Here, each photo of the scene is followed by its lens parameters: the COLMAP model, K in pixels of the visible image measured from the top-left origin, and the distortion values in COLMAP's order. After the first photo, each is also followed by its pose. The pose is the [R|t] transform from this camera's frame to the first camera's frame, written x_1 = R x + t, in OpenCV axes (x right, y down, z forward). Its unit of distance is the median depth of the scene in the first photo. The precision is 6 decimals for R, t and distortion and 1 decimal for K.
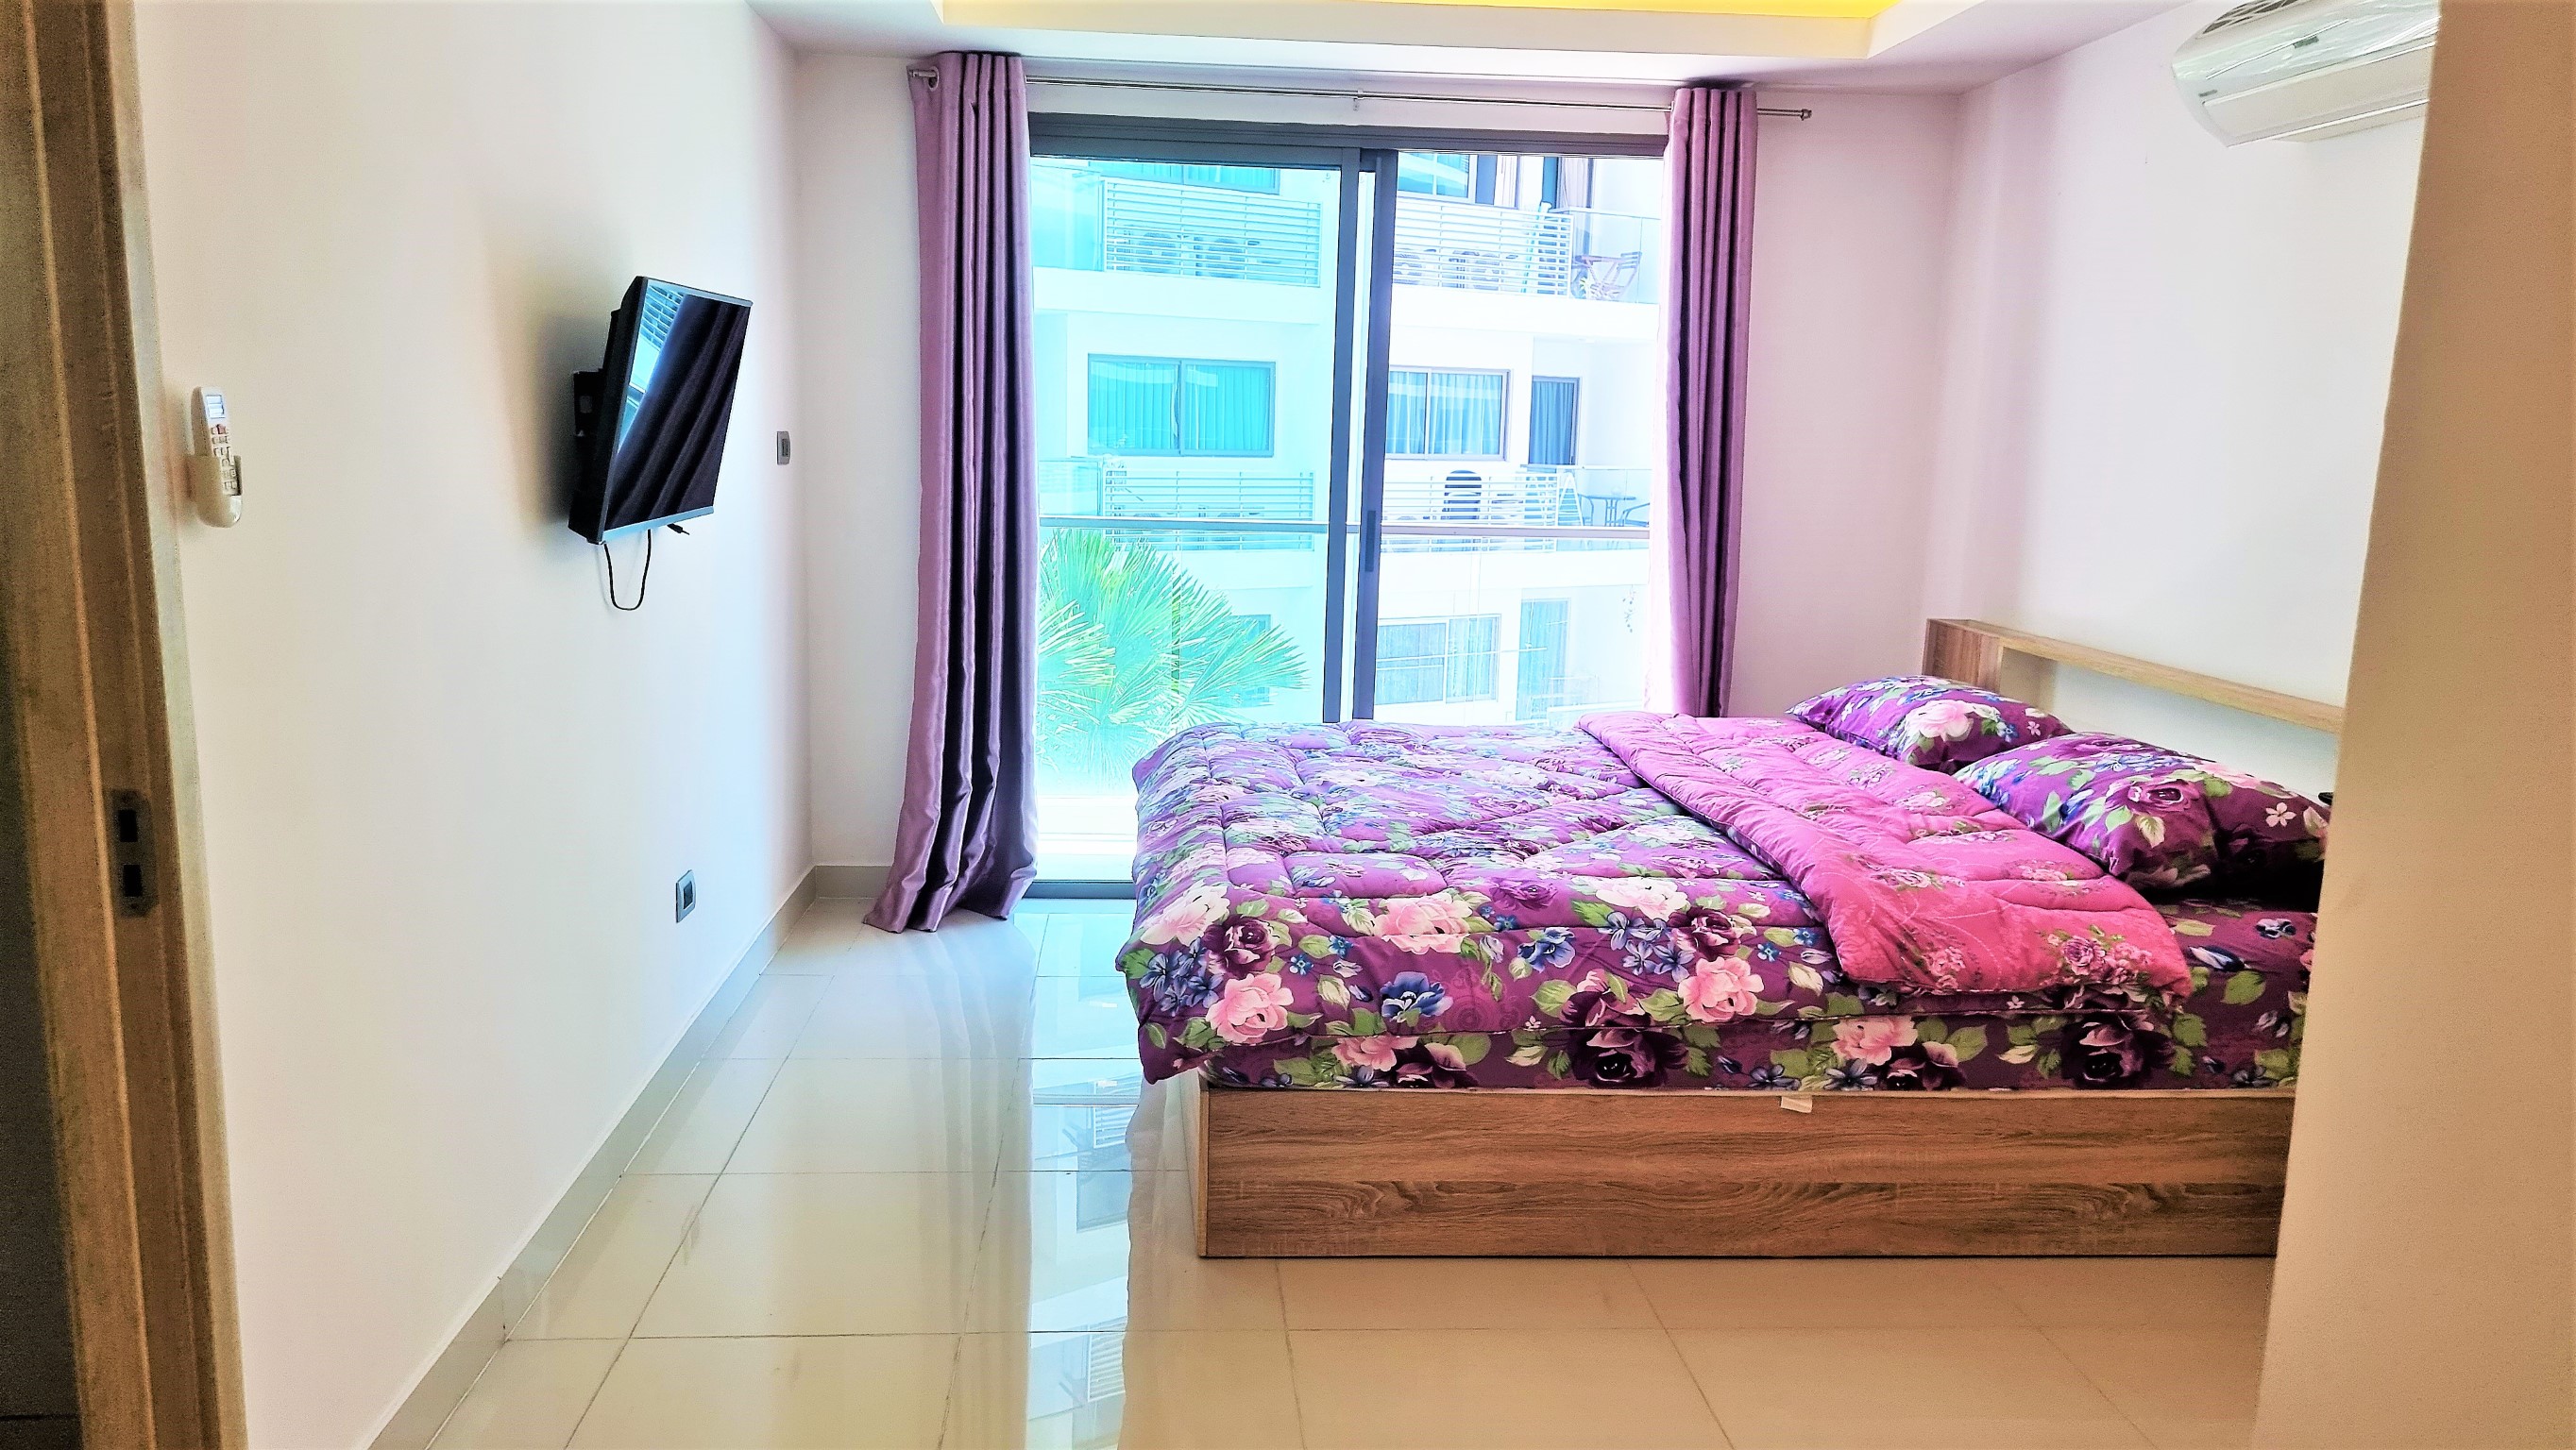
lens RADIAL K [[1817.6, 0, 1264.4], [0, 1817.6, 734.6], [0, 0, 1]] dist [0.092684, -0.083510]
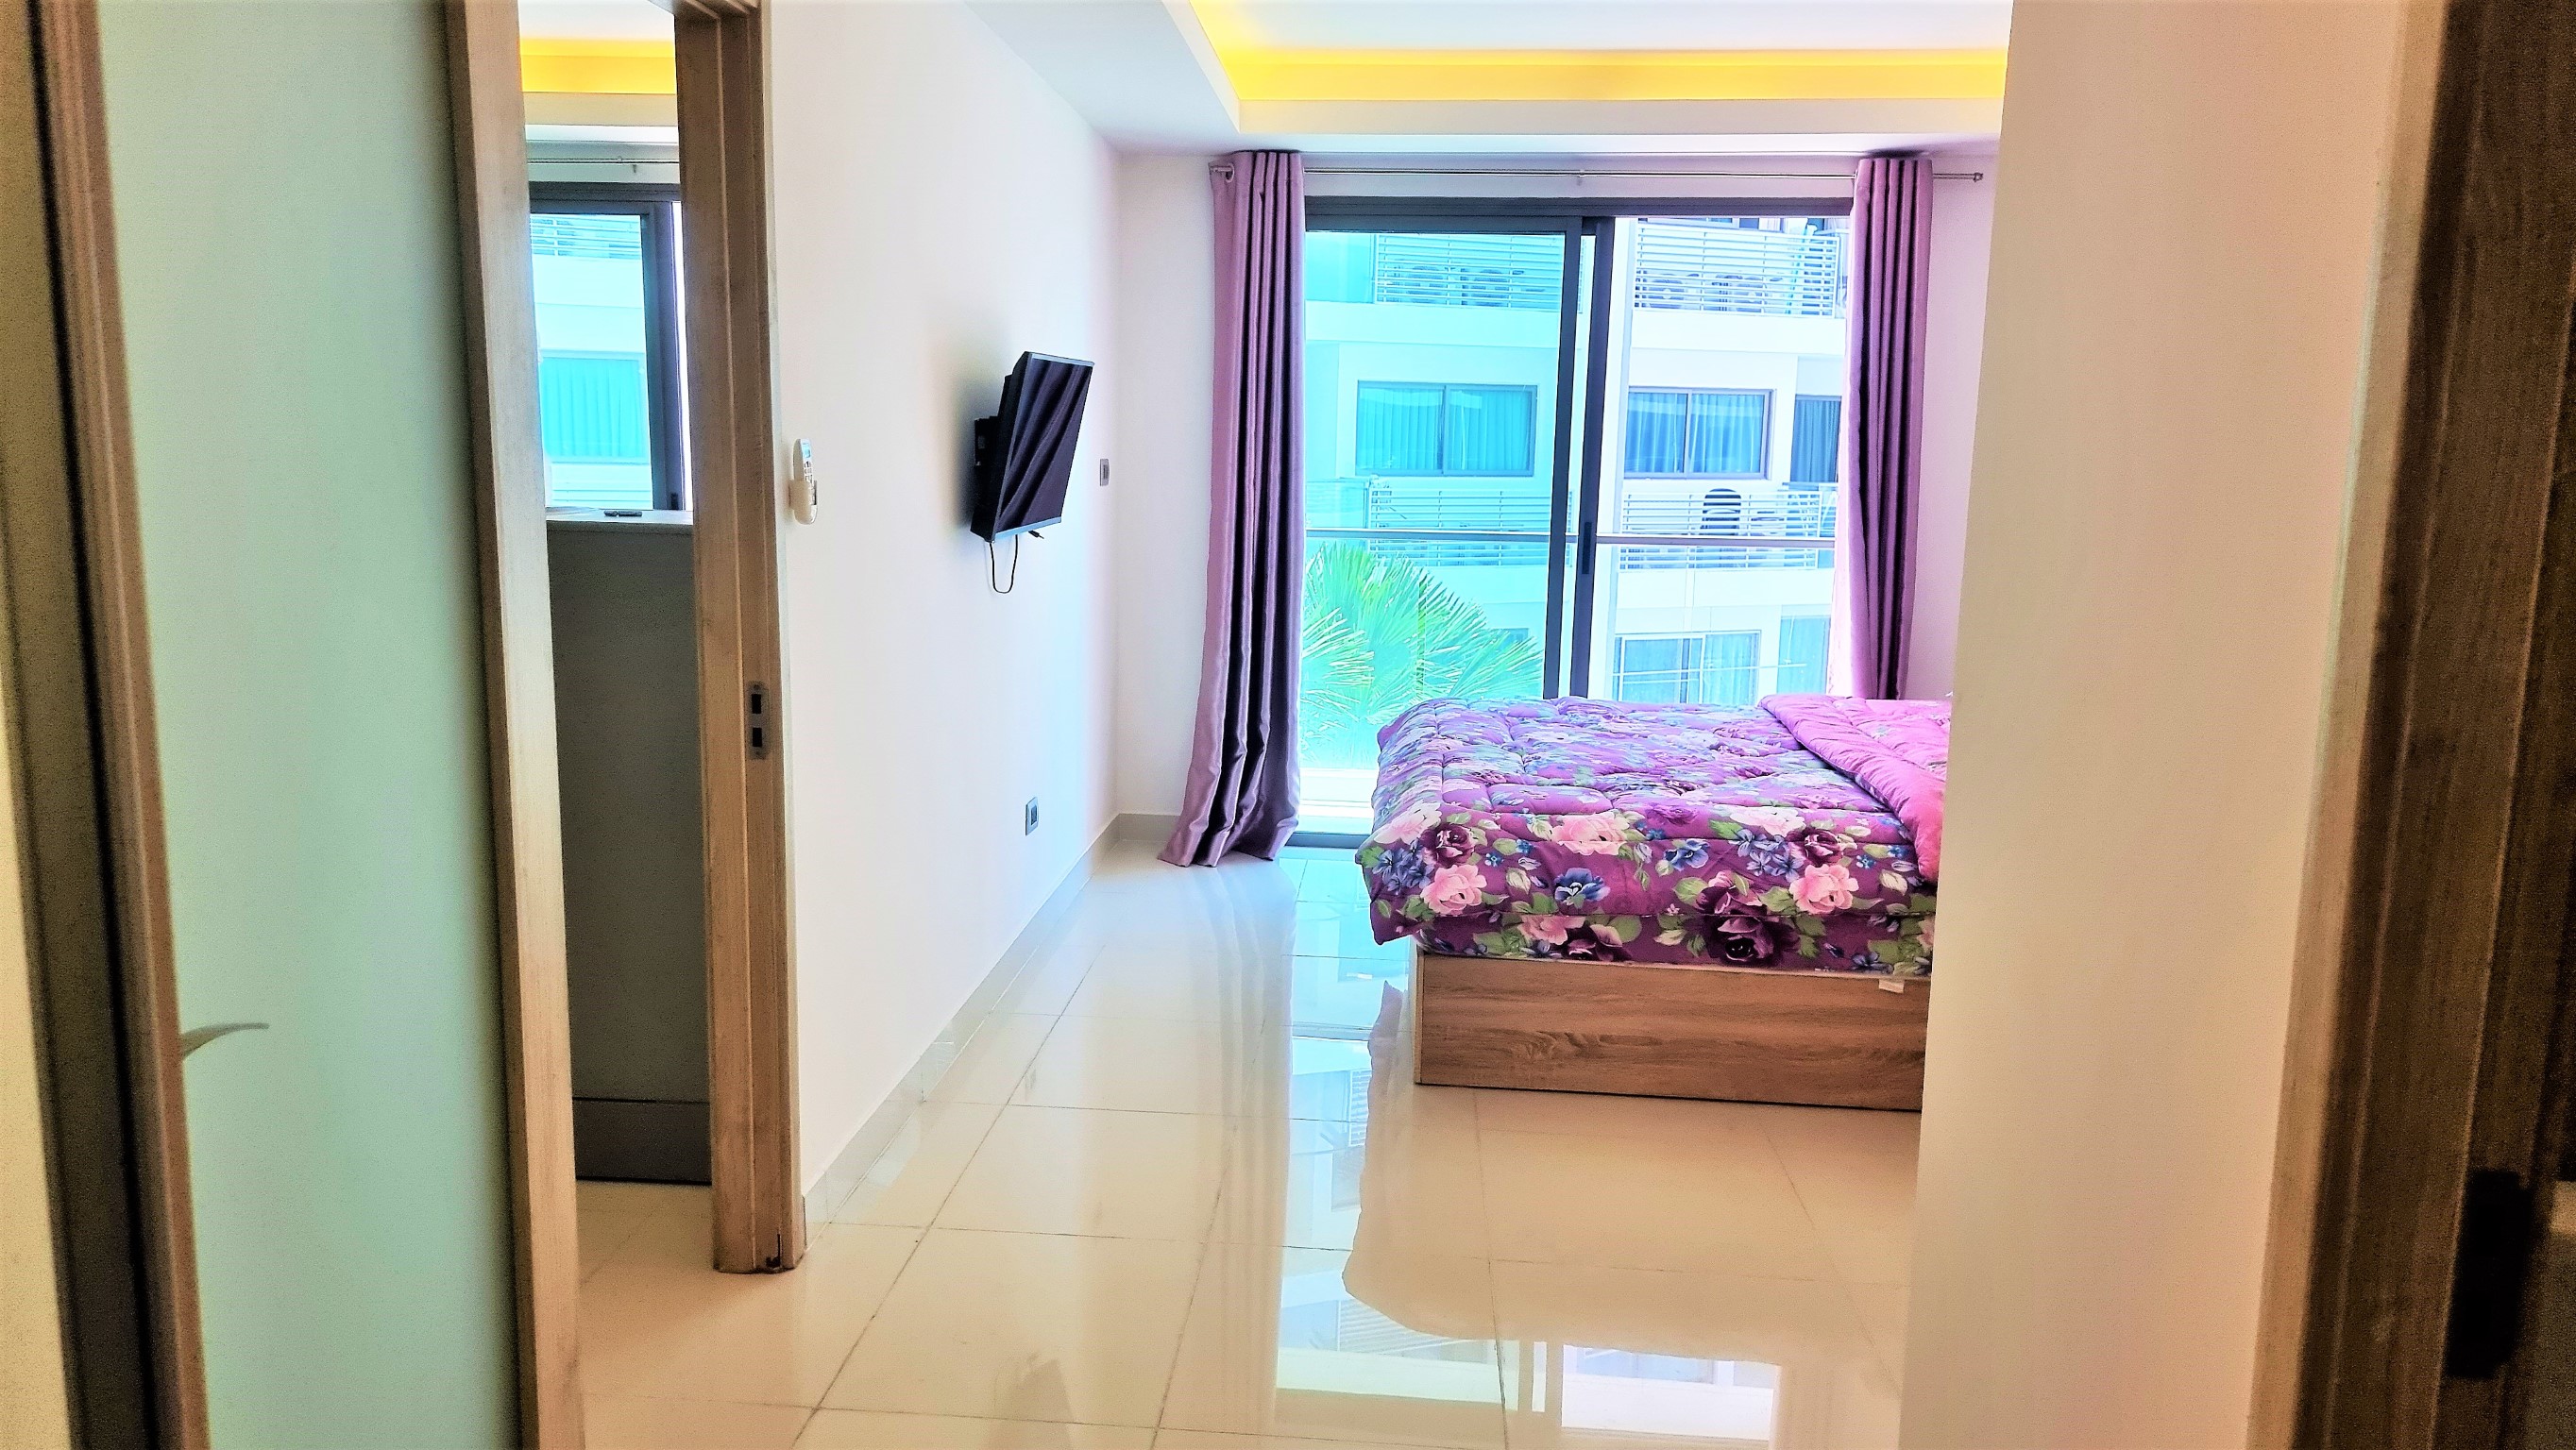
lens RADIAL K [[1817.6, 0, 1264.4], [0, 1817.6, 734.6], [0, 0, 1]] dist [0.092684, -0.083510]
pose [[0.989271, 0.017382, -0.145054, 0.041990], [-0.018995, 0.999772, -0.009740, 0.047539], [0.144852, 0.012390, 0.989376, -0.309796]]
